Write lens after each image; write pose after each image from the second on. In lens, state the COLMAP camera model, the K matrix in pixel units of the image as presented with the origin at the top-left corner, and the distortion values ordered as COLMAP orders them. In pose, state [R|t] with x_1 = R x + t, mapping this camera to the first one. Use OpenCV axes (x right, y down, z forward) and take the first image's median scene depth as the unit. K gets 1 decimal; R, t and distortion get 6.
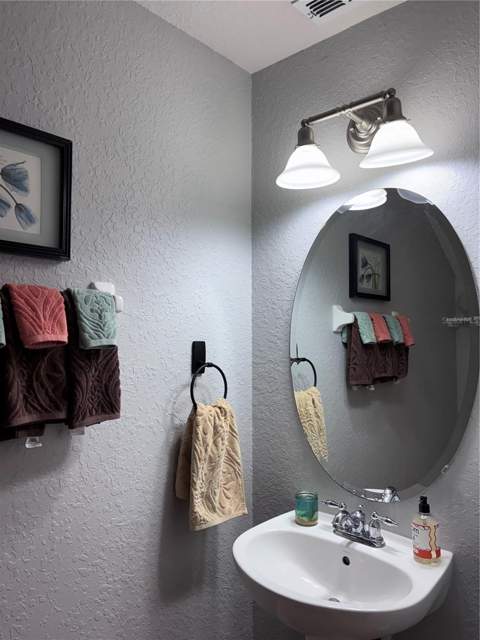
lens RADIAL K [[486.3, 0, 243.2], [0, 486.3, 322.4], [0, 0, 1]] dist [0.057615, -0.056273]
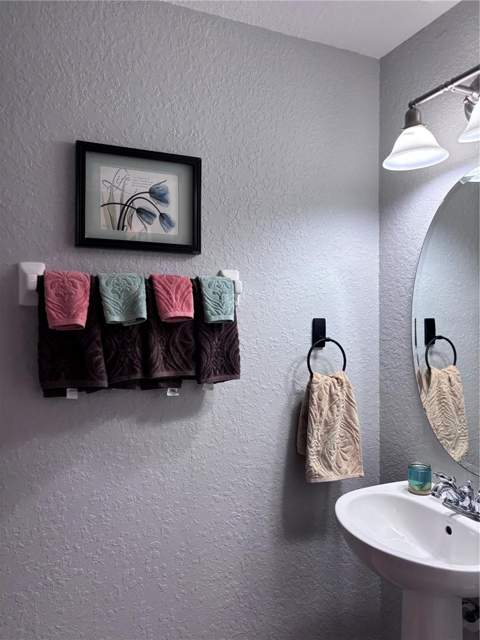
lens RADIAL K [[486.3, 0, 240.2], [0, 486.3, 319.0], [0, 0, 1]] dist [0.057615, -0.056273]
pose [[0.911864, 0.000818, -0.410492, 0.225510], [0.012568, 0.999474, 0.029909, 0.005883], [0.410301, -0.032432, 0.911373, -0.101350]]
